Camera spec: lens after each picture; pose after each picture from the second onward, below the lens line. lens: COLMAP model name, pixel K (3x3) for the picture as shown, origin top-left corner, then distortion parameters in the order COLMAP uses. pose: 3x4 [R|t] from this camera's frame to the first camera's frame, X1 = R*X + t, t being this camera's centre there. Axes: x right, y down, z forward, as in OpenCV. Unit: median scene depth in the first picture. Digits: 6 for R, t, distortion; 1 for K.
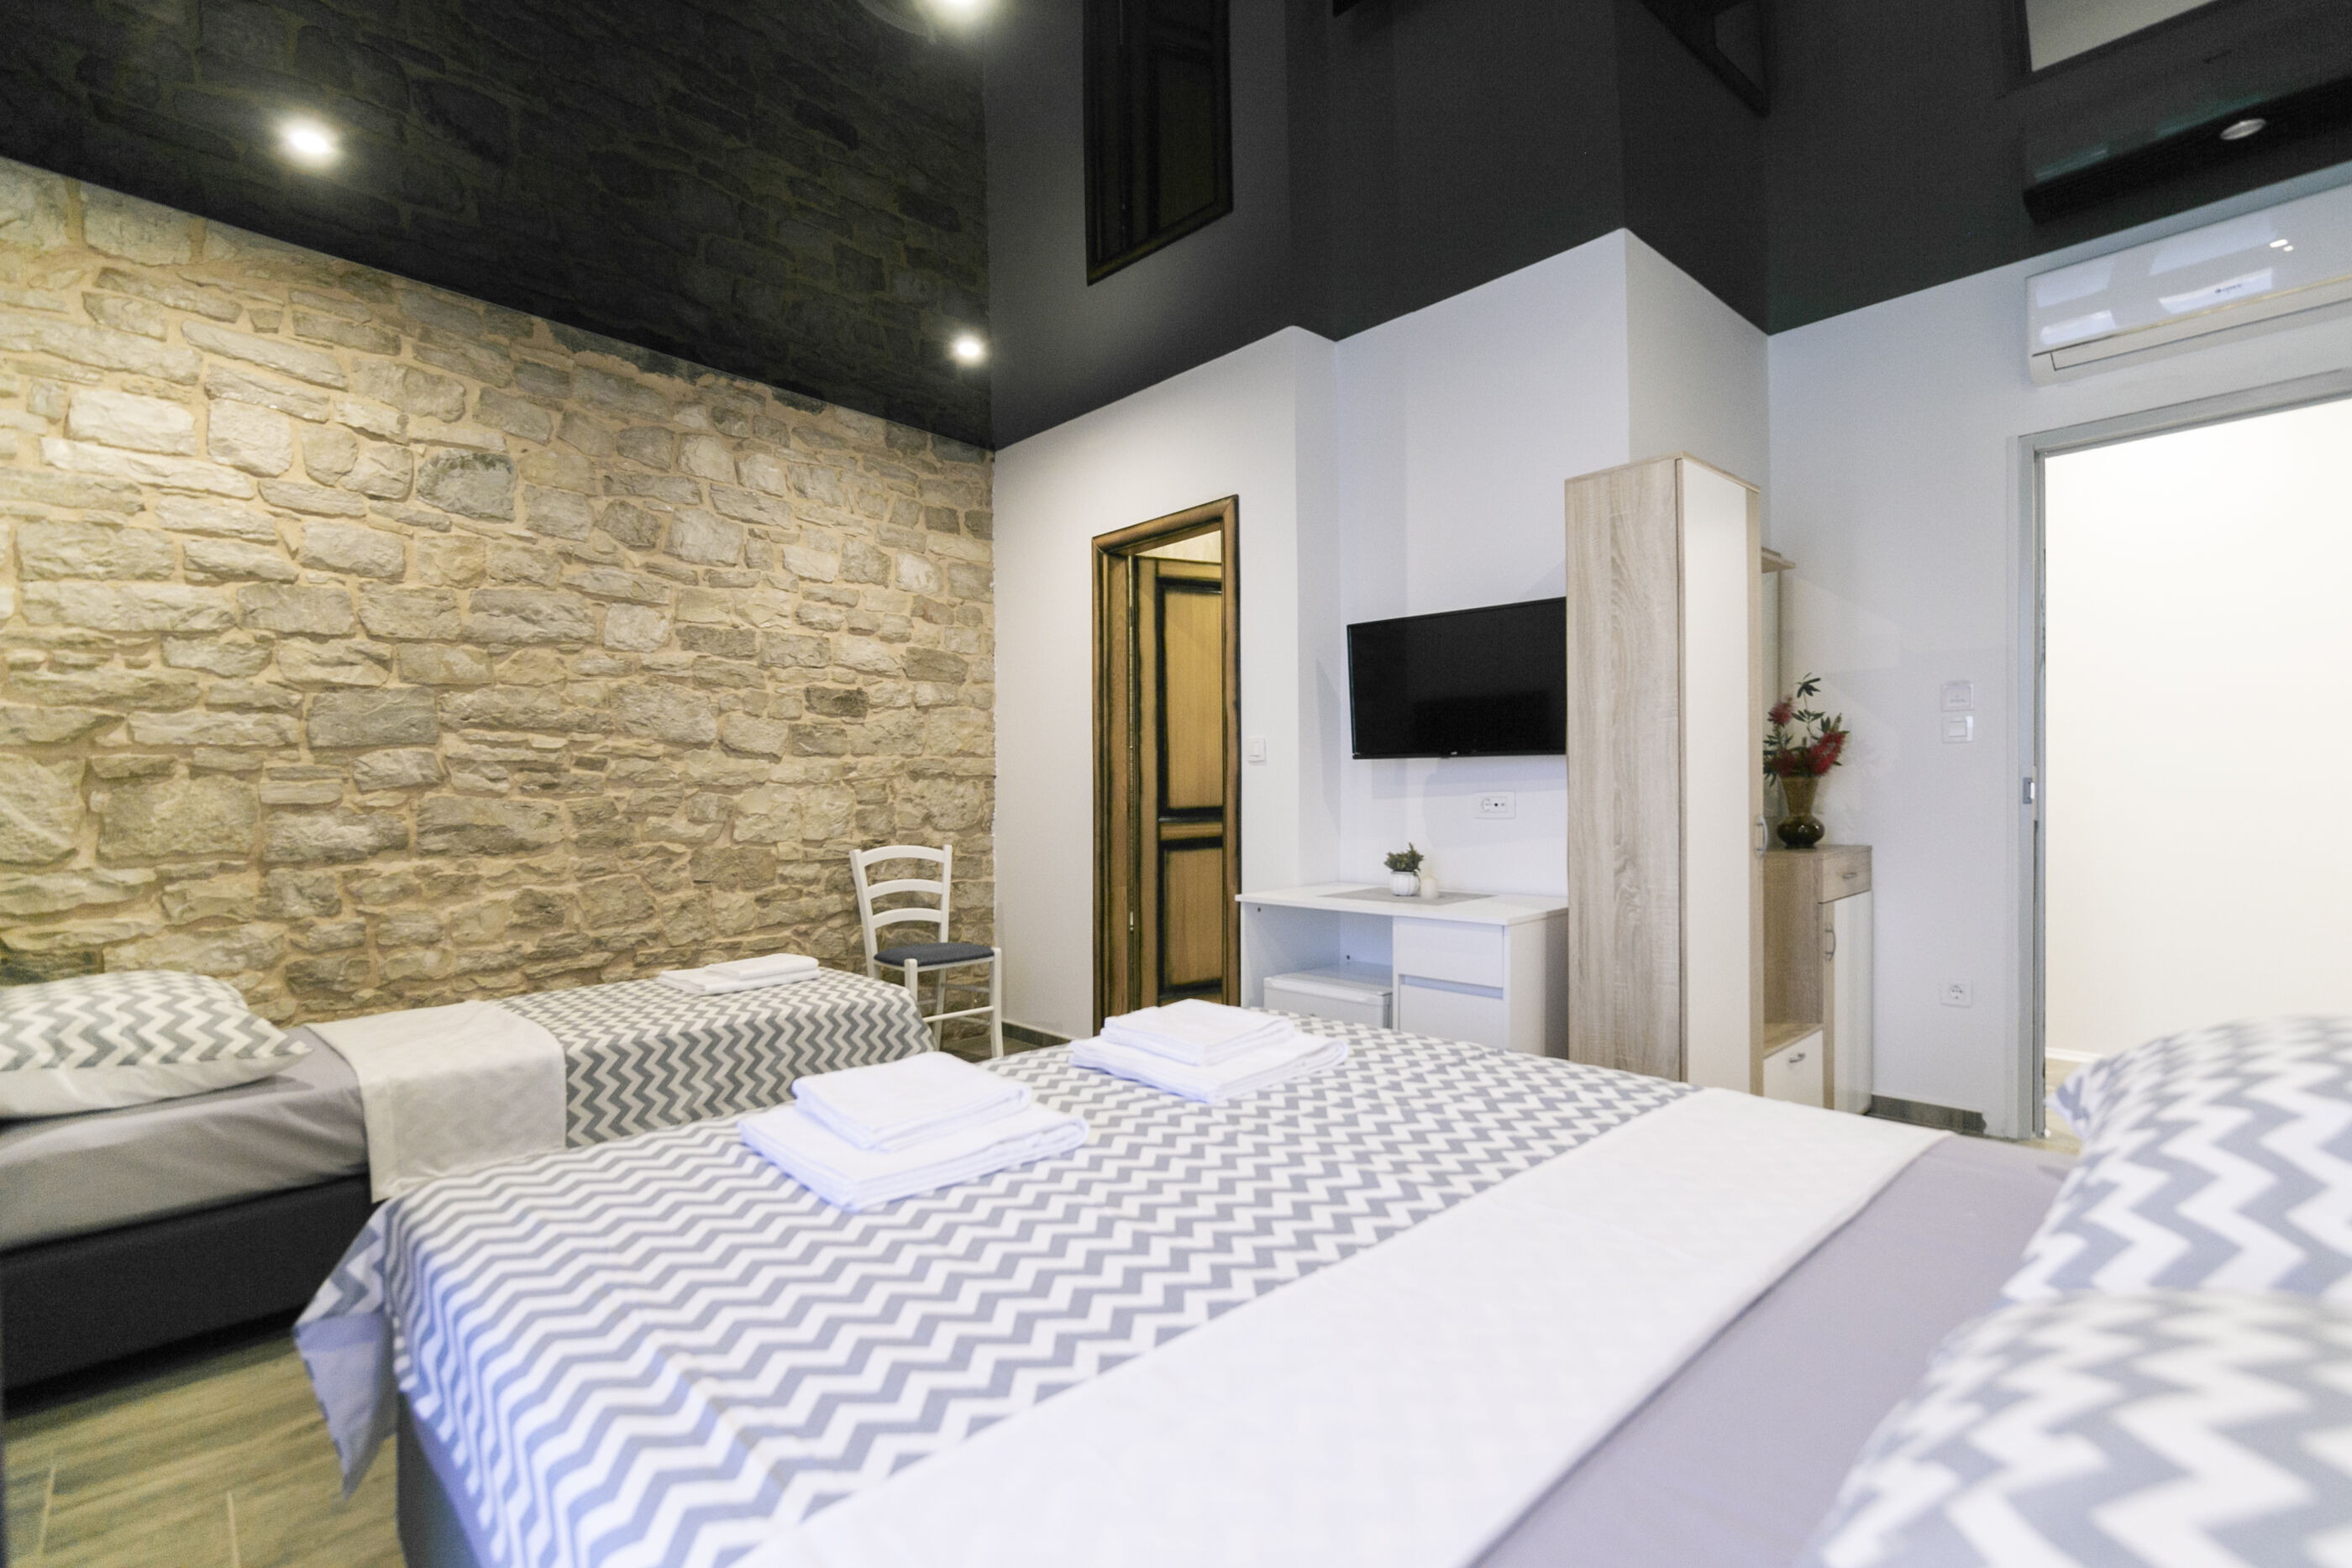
lens RADIAL K [[1050.7, 0, 1176.0], [0, 1050.7, 784.0], [0, 0, 1]] dist [-0.000890, -0.000460]
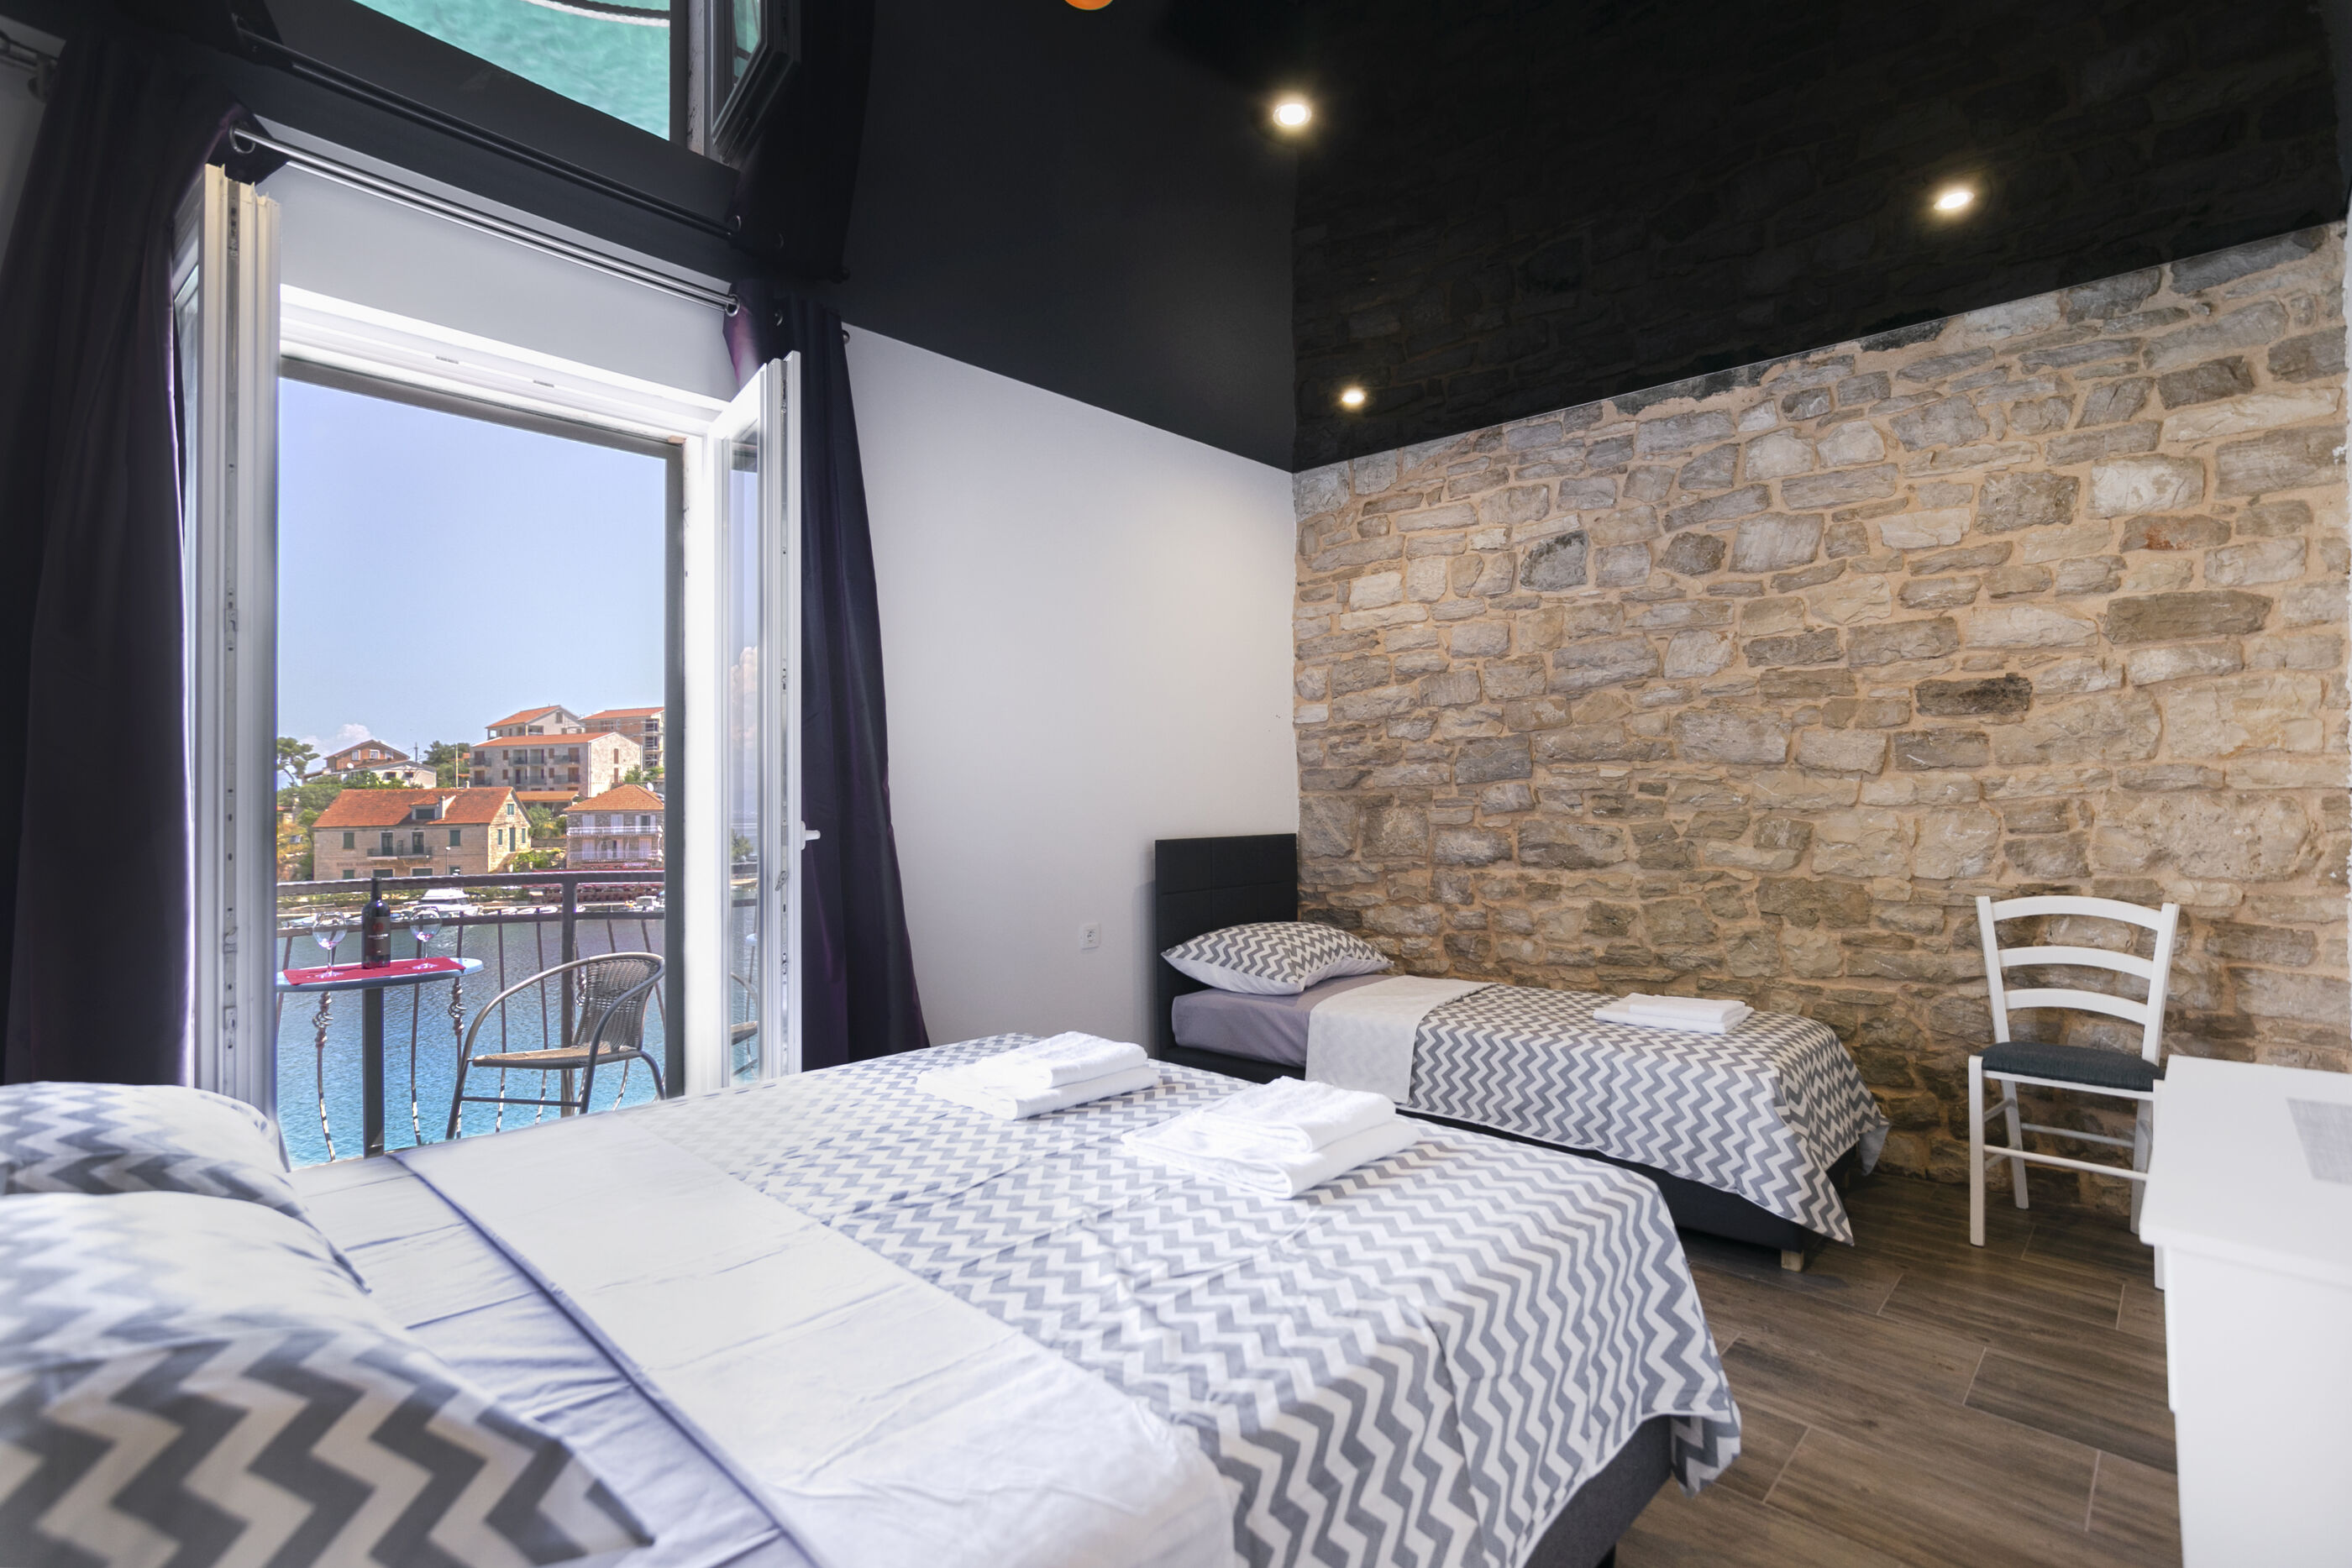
lens RADIAL K [[1055.0, 0, 1177.2], [0, 1055.0, 740.4], [0, 0, 1]] dist [0.033780, -0.000288]
pose [[0.055168, -0.053327, -0.997052, 0.509097], [0.024068, 0.998354, -0.052065, -0.024657], [0.998187, -0.021124, 0.056360, 0.465100]]
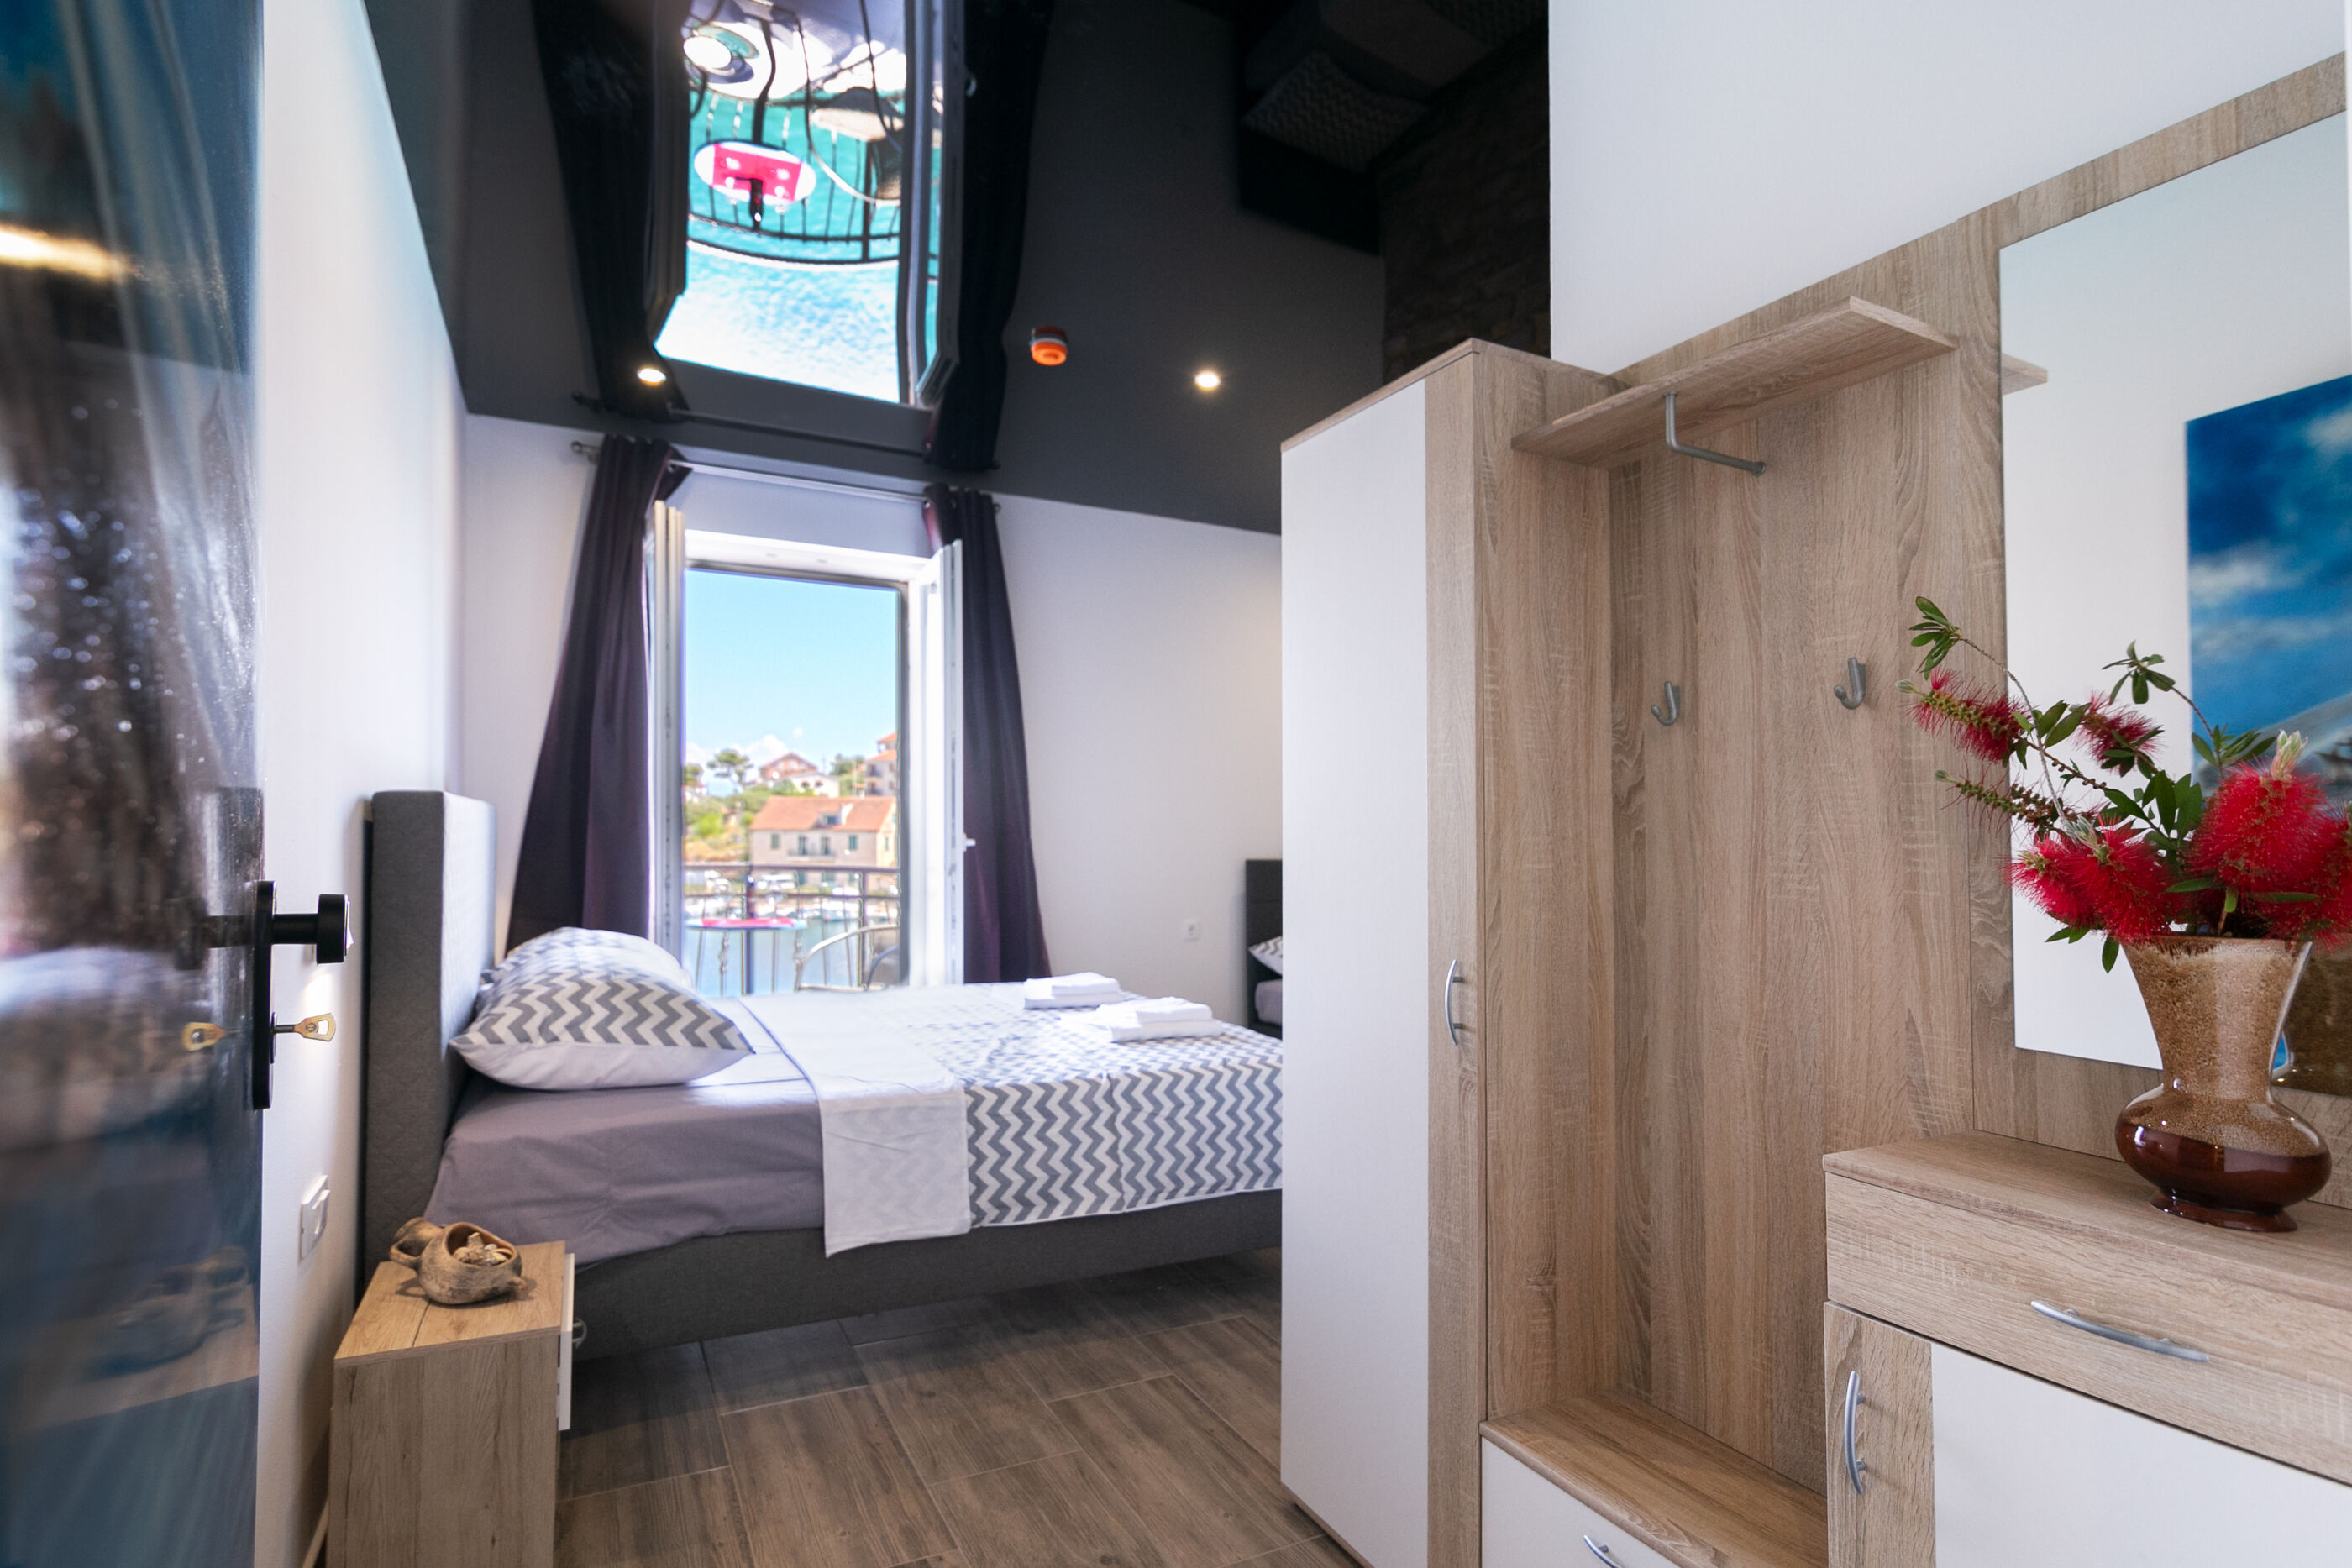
lens RADIAL K [[1213.6, 0, 1176.0], [0, 1213.6, 784.0], [0, 0, 1]] dist [-0.000335, -0.000125]
pose [[-0.283040, -0.033401, -0.958526, 1.117790], [-0.008224, 0.999441, -0.032398, -0.025652], [0.959073, -0.001287, -0.283156, 0.992178]]
